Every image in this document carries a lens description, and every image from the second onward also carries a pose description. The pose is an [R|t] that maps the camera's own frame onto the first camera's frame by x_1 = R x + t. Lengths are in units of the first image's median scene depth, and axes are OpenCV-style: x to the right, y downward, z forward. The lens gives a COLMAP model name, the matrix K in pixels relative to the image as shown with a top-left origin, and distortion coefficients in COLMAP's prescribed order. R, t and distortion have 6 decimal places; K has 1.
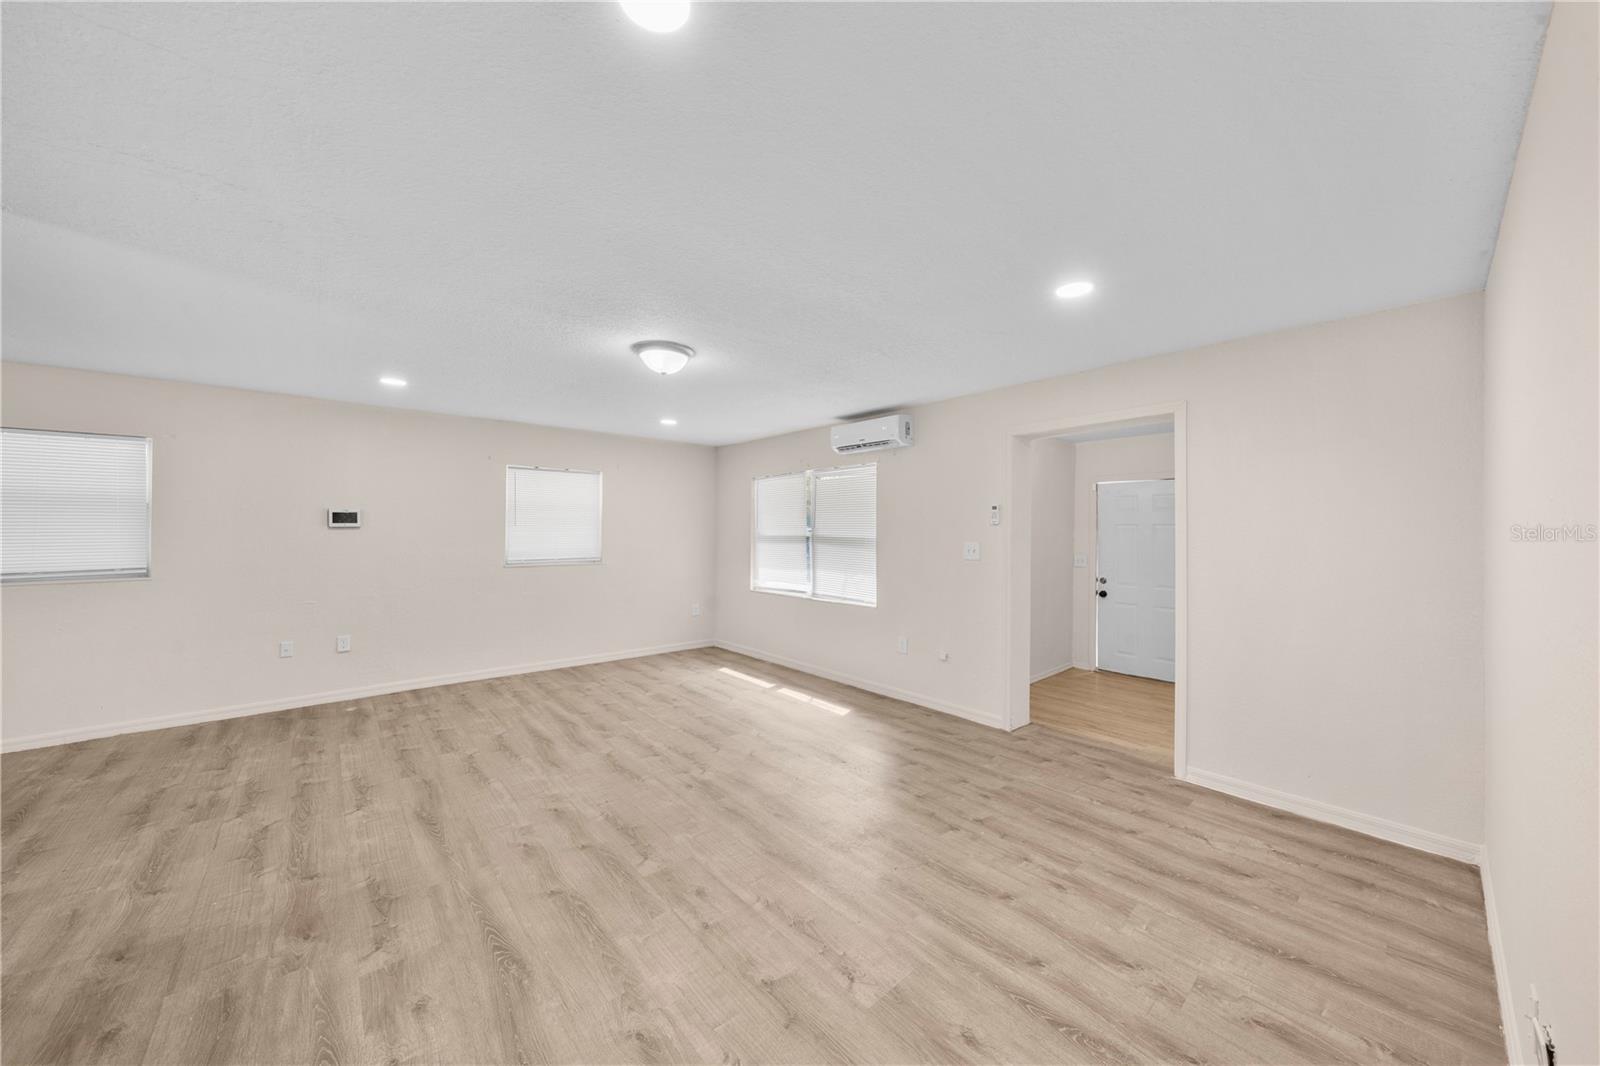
lens RADIAL K [[553.5, 0, 801.2], [0, 553.5, 525.1], [0, 0, 1]] dist [-0.002642, 0.000013]
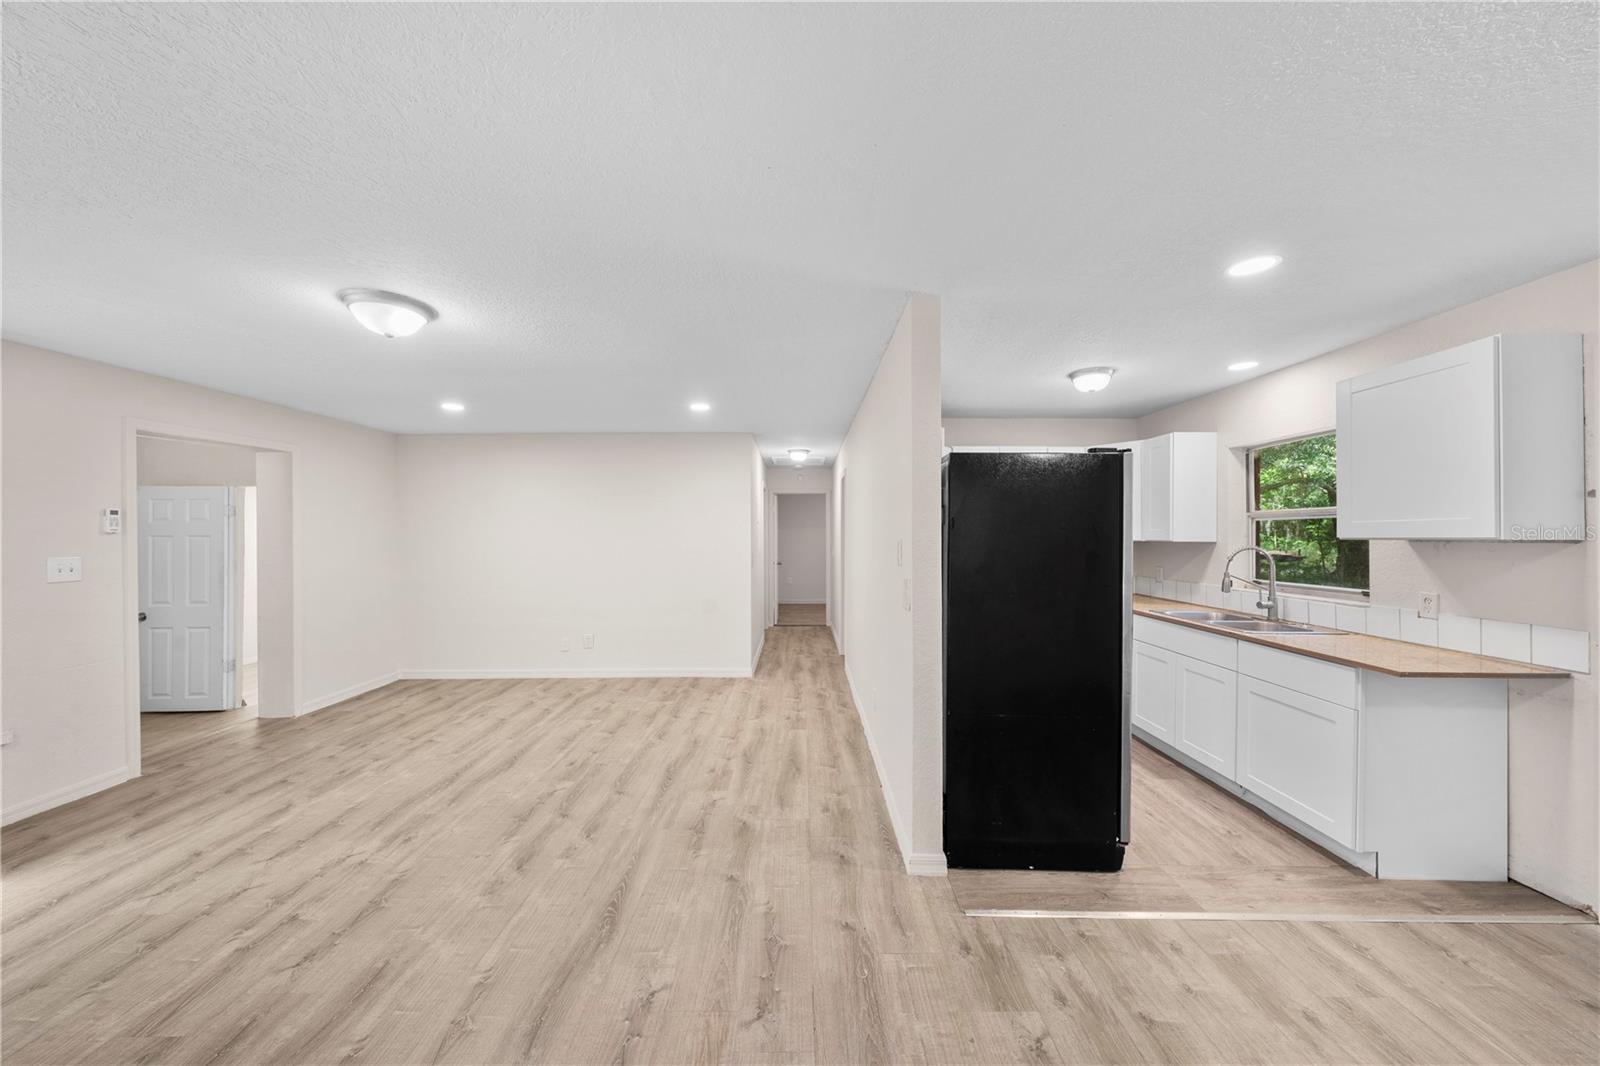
lens RADIAL K [[543.6, 0, 800.6], [0, 543.6, 533.0], [0, 0, 1]] dist [-0.001925, -0.000040]
pose [[-0.752410, 0.001785, 0.658692, -1.206343], [-0.000418, 0.999995, -0.003188, -0.000569], [-0.658695, -0.002674, -0.752406, 1.225012]]
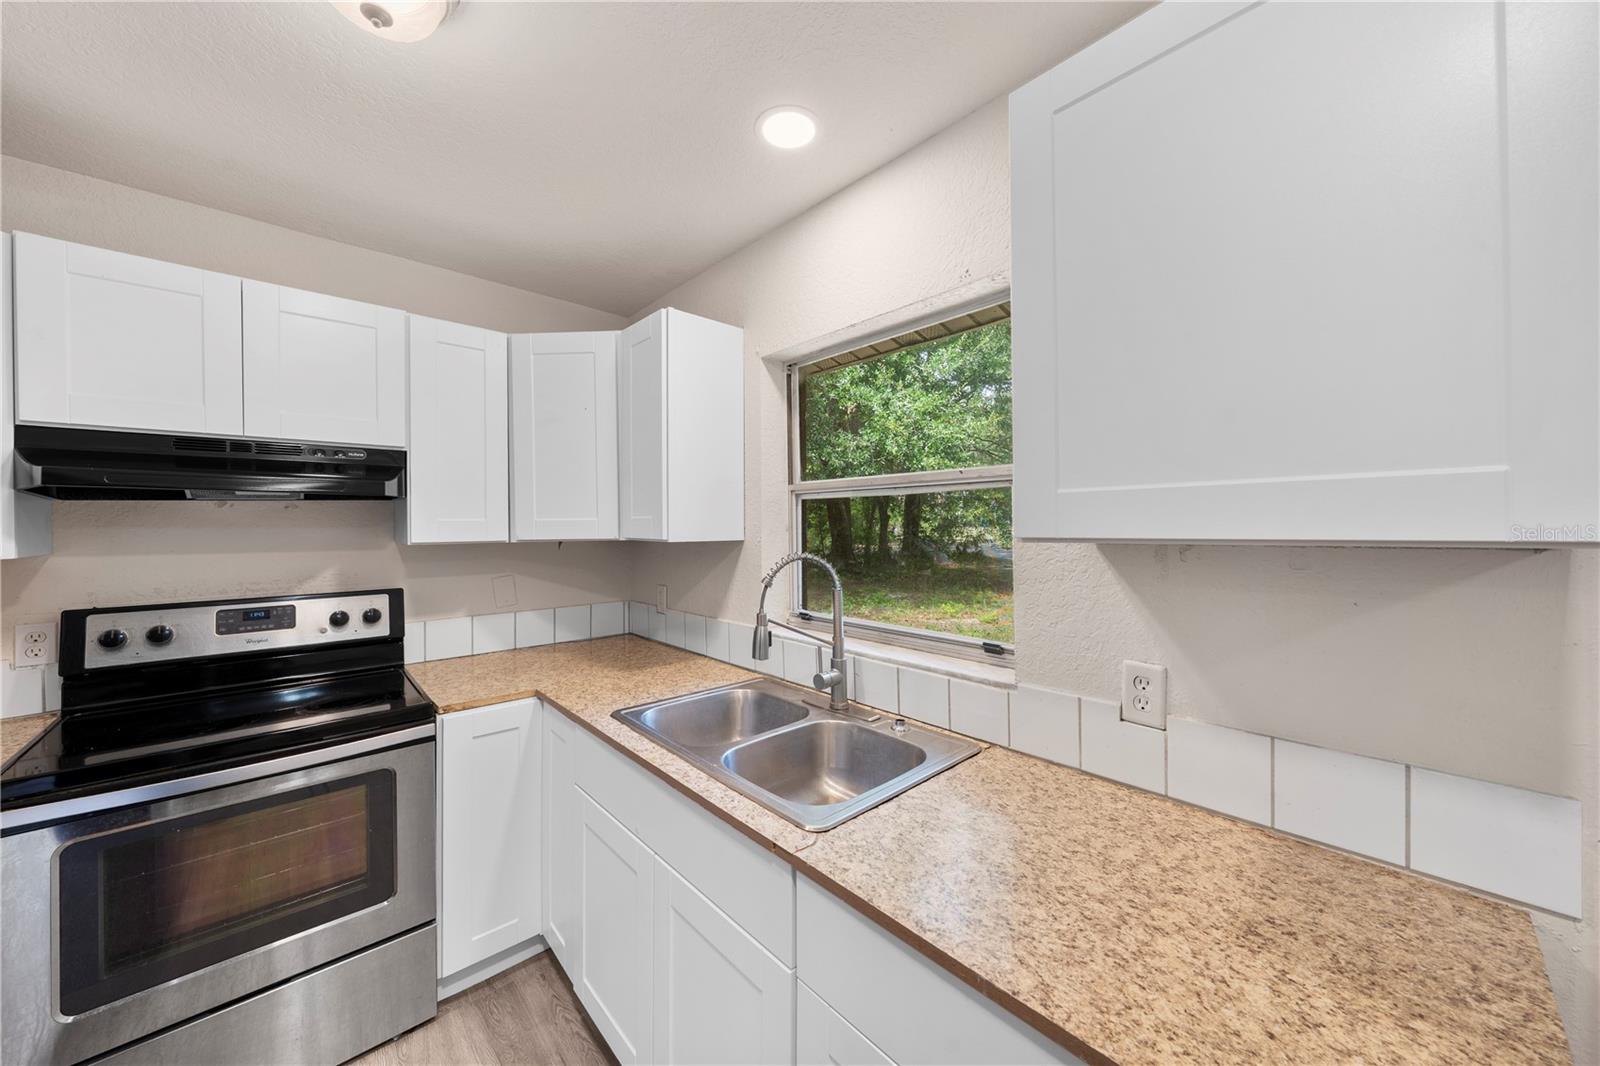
lens RADIAL K [[561.8, 0, 804.1], [0, 561.8, 524.5], [0, 0, 1]] dist [-0.002238, 0.000011]
pose [[-0.999369, 0.006859, -0.034859, -1.152100], [0.006789, 0.999975, 0.002103, -0.004205], [0.034872, 0.001865, -0.999390, 0.324307]]
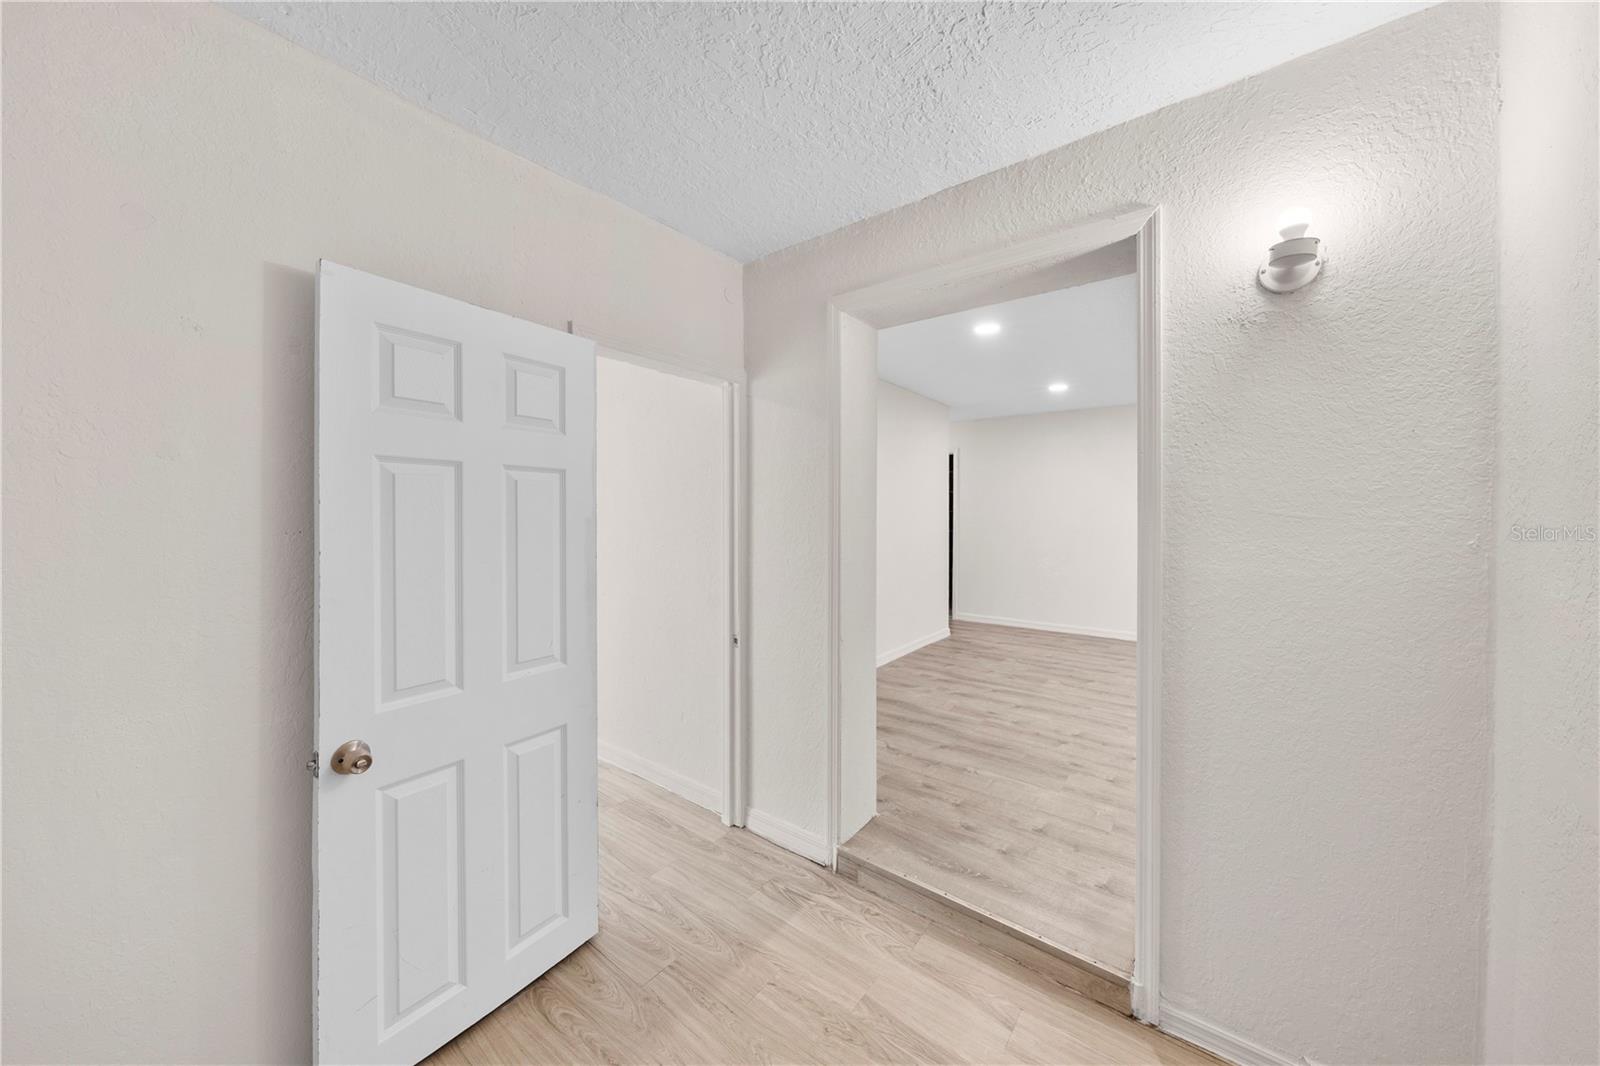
lens RADIAL K [[552.6, 0, 808.2], [0, 552.6, 521.9], [0, 0, 1]] dist [-0.000135, -0.000004]
pose [[-0.978409, -0.001218, -0.206674, 0.951060], [-0.002947, 0.999963, 0.008057, 0.054063], [0.206657, 0.008493, -0.978377, 1.768256]]
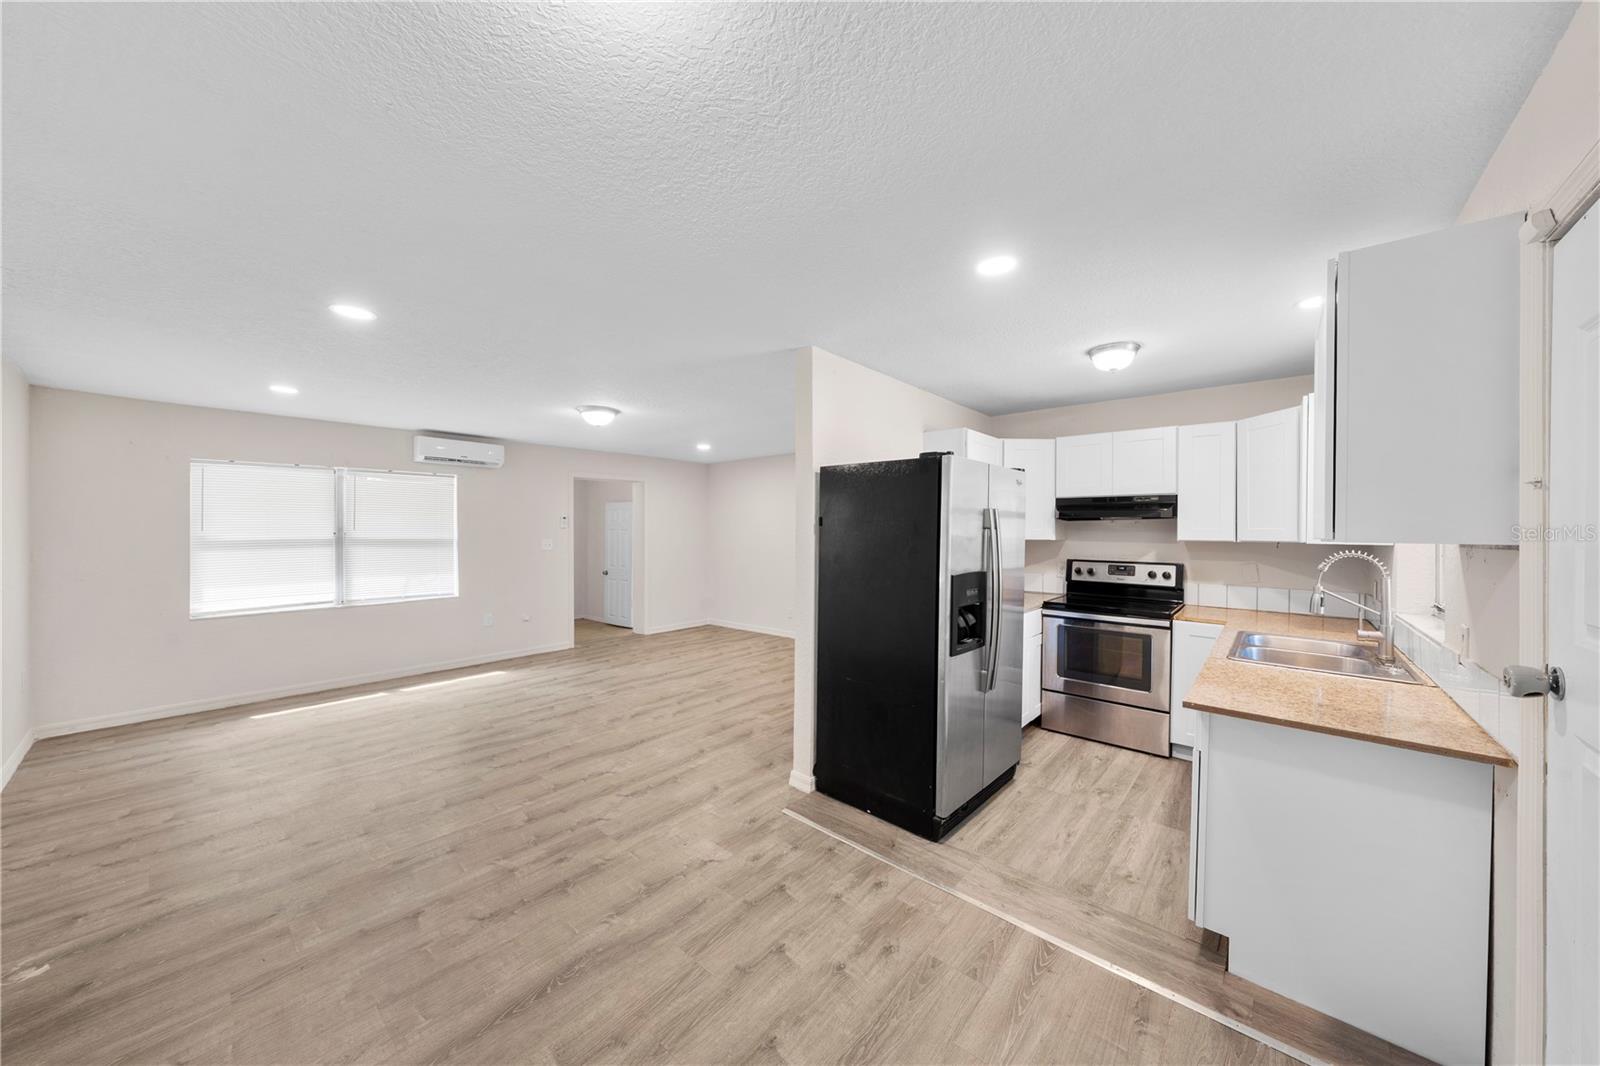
lens RADIAL K [[549.1, 0, 799.7], [0, 549.1, 536.0], [0, 0, 1]] dist [-0.001313, -0.000053]
pose [[-0.140589, -0.011882, 0.989997, -1.820061], [-0.007365, 0.999913, 0.010955, -0.001733], [-0.990041, -0.005751, -0.140664, 0.692123]]
